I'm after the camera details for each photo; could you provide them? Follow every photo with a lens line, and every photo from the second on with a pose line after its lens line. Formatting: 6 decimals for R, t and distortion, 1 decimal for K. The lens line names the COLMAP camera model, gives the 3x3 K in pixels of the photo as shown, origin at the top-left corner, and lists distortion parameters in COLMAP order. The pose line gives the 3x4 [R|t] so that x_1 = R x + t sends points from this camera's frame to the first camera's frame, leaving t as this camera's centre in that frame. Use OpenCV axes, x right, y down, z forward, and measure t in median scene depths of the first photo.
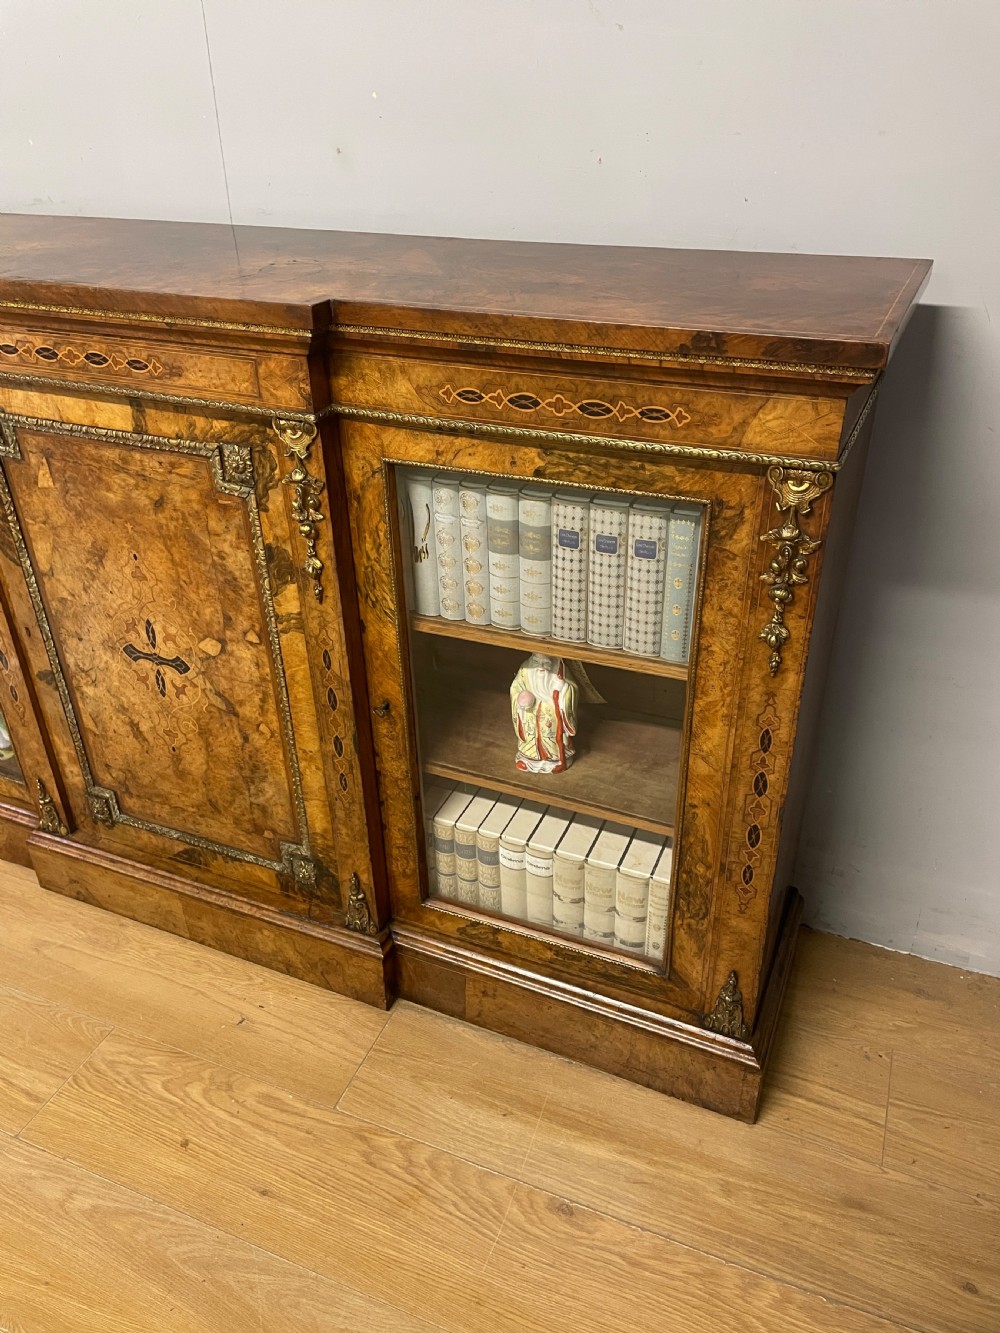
lens RADIAL K [[1005.8, 0, 492.2], [0, 1005.8, 660.5], [0, 0, 1]] dist [0.097243, -0.123212]
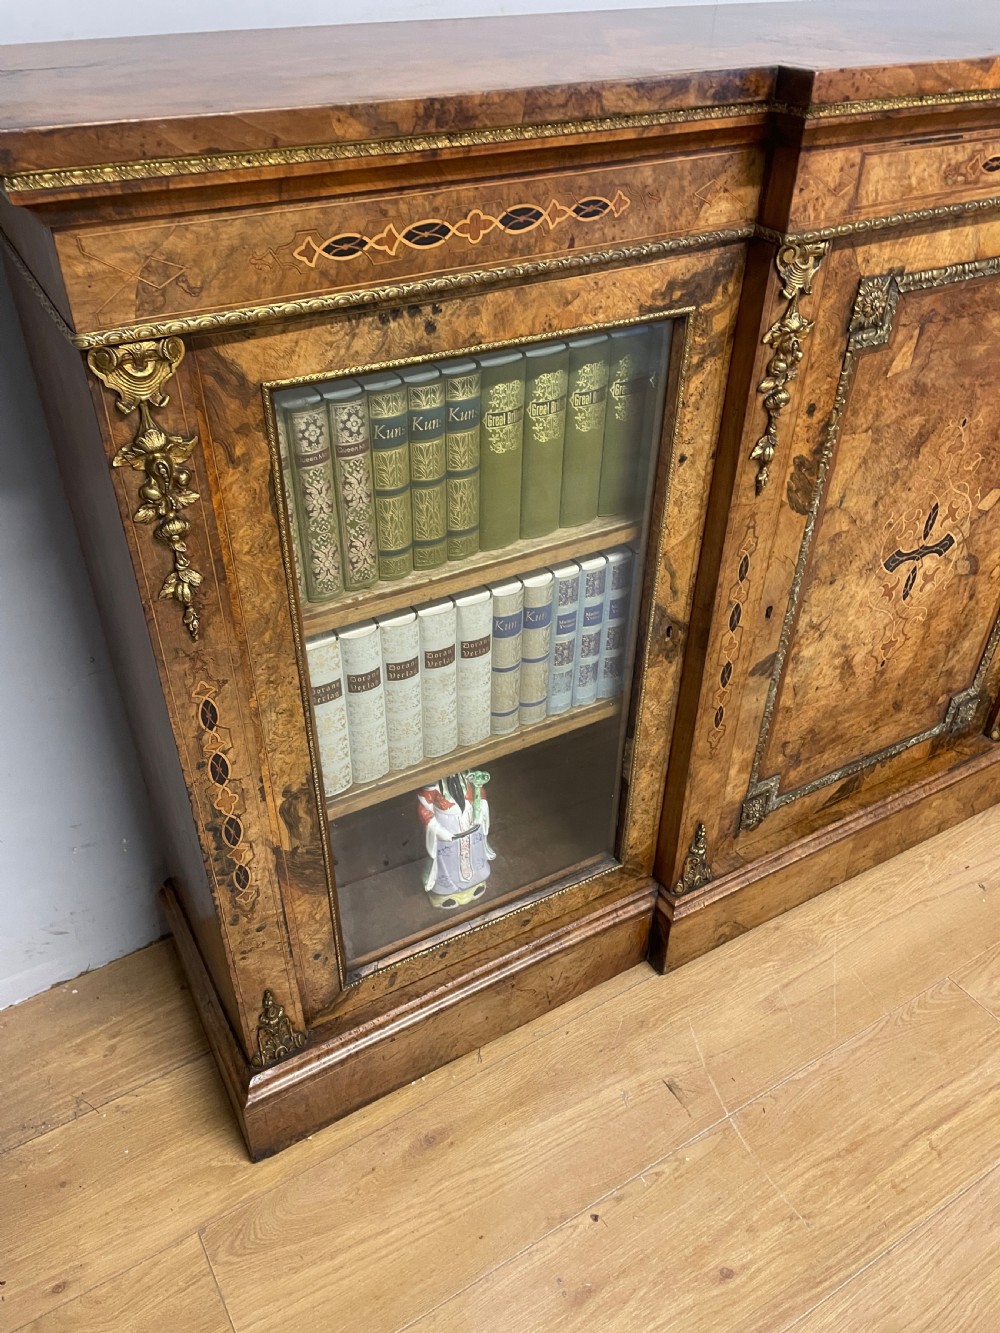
lens RADIAL K [[1003.7, 0, 491.6], [0, 1003.7, 653.2], [0, 0, 1]] dist [0.087754, -0.112176]
pose [[0.592823, -0.458816, 0.661852, -1.201144], [0.401839, 0.880744, 0.250630, -0.296162], [-0.697916, 0.117379, 0.706495, 0.717546]]
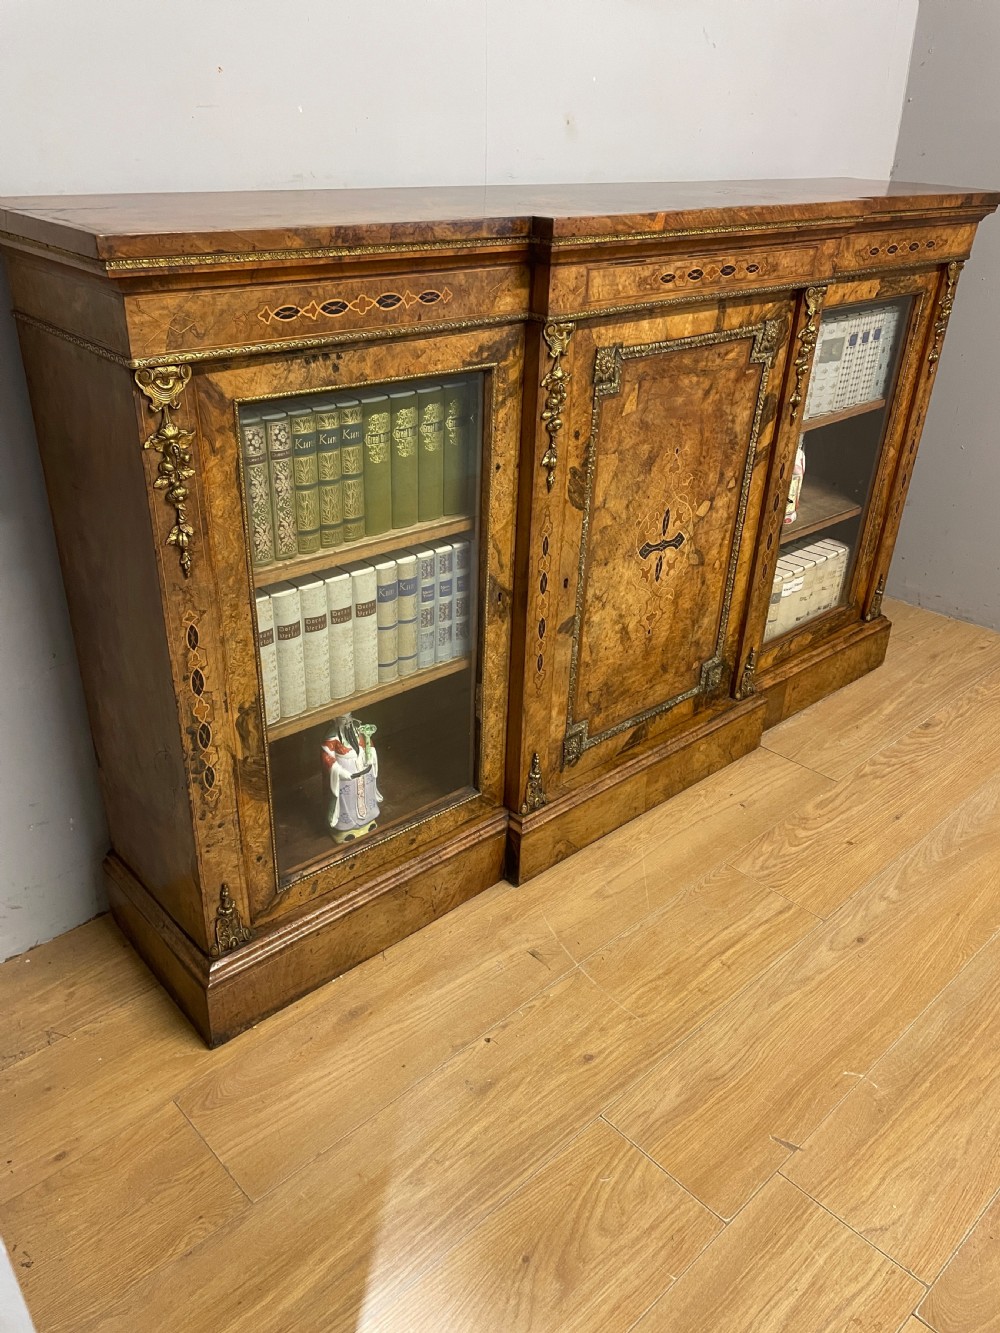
lens RADIAL K [[999.8, 0, 495.3], [0, 999.8, 656.8], [0, 0, 1]] dist [0.099166, -0.136202]
pose [[0.412089, -0.398933, 0.819167, -1.523649], [0.436055, 0.875758, 0.207132, -0.230577], [-0.800024, 0.271845, 0.534847, 0.606051]]
